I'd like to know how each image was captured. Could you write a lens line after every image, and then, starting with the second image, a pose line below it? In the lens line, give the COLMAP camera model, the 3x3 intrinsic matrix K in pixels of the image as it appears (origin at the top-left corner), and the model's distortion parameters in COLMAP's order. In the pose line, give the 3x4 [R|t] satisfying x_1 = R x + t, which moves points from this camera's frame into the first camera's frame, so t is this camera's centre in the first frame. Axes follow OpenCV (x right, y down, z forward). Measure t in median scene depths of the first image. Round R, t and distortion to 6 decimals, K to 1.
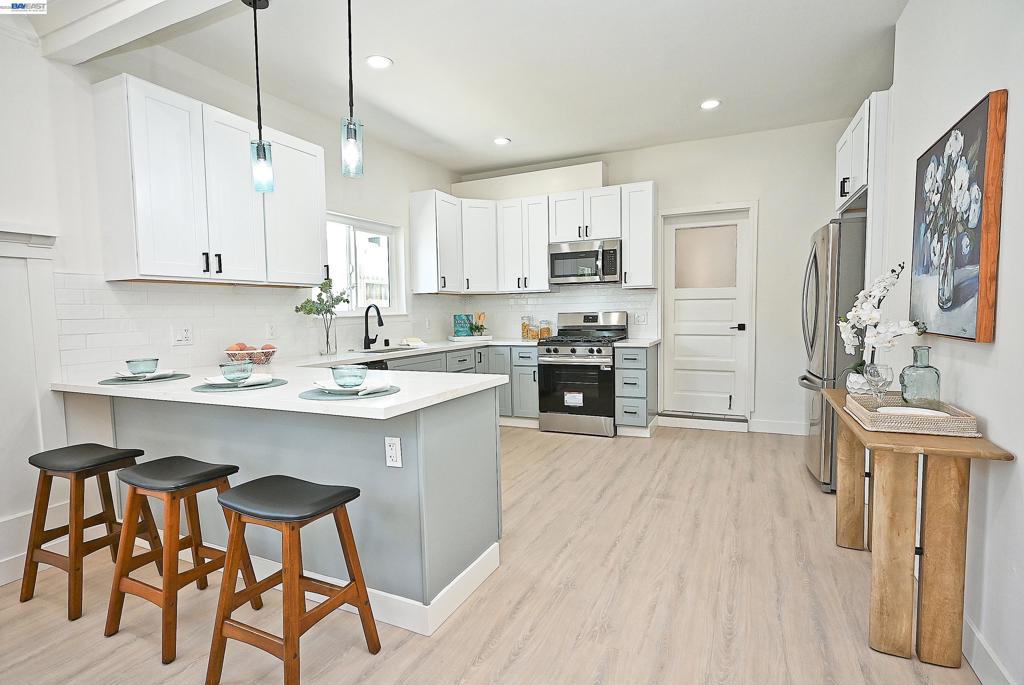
lens RADIAL K [[520.0, 0, 508.9], [0, 520.0, 343.1], [0, 0, 1]] dist [-0.003684, 0.003224]
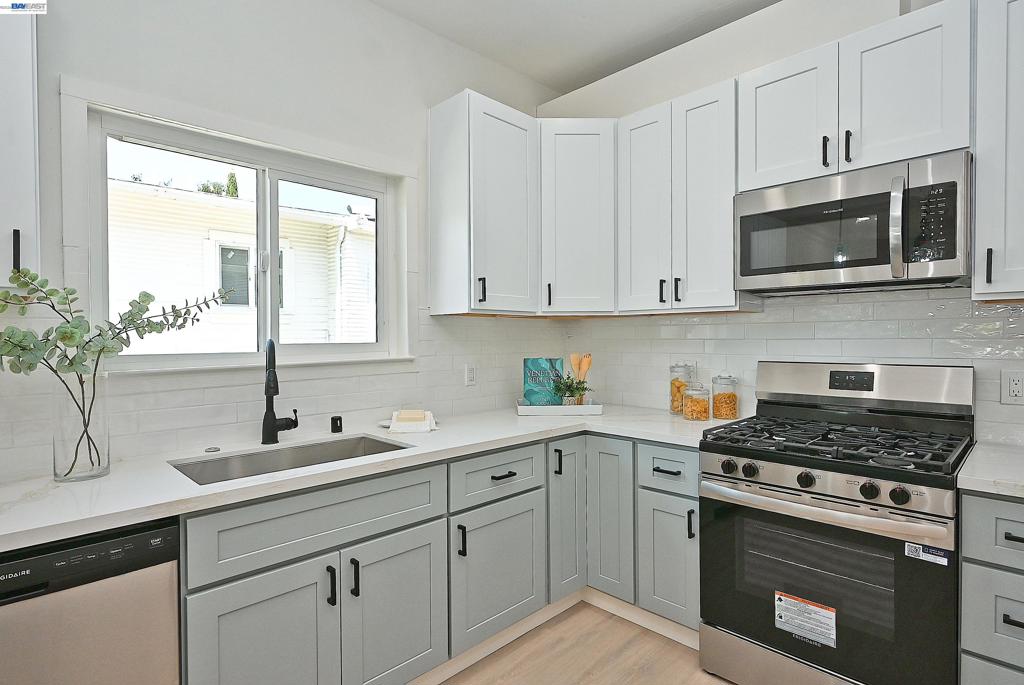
lens RADIAL K [[520.0, 0, 510.6], [0, 520.0, 344.5], [0, 0, 1]] dist [-0.003684, 0.003224]
pose [[0.940215, 0.019510, -0.340022, 0.059029], [-0.032908, 0.998891, -0.033681, -0.061746], [0.338988, 0.042857, 0.939814, 0.651559]]
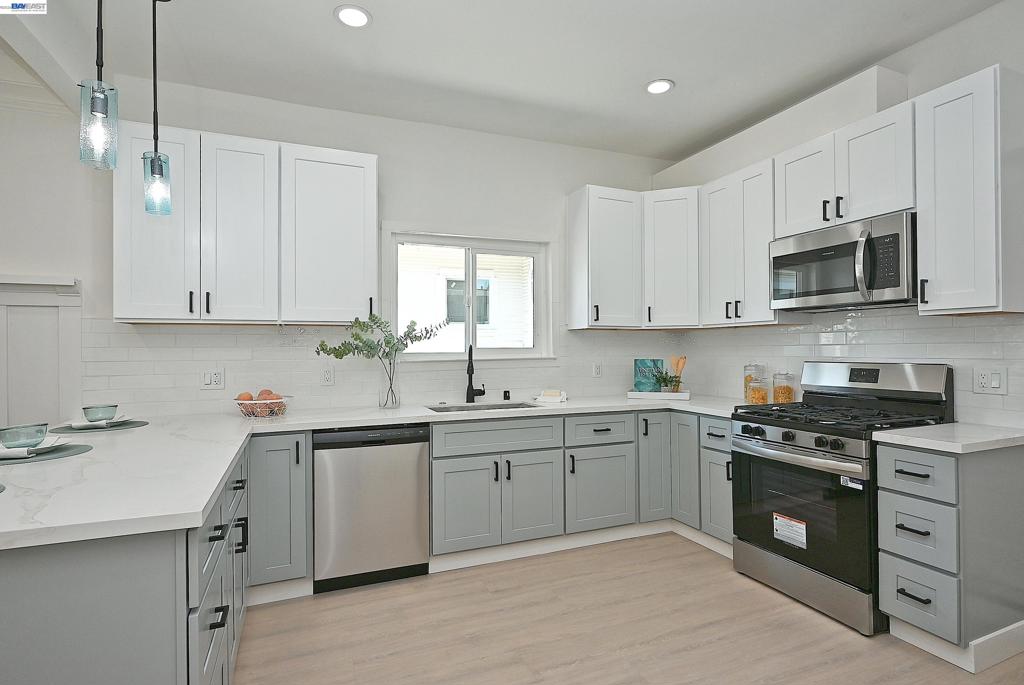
lens RADIAL K [[520.0, 0, 507.5], [0, 520.0, 342.1], [0, 0, 1]] dist [-0.003684, 0.003224]
pose [[0.740797, 0.006905, -0.671694, 0.285024], [-0.049420, 0.997798, -0.044247, -0.046540], [0.669909, 0.065973, 0.739506, 0.452552]]
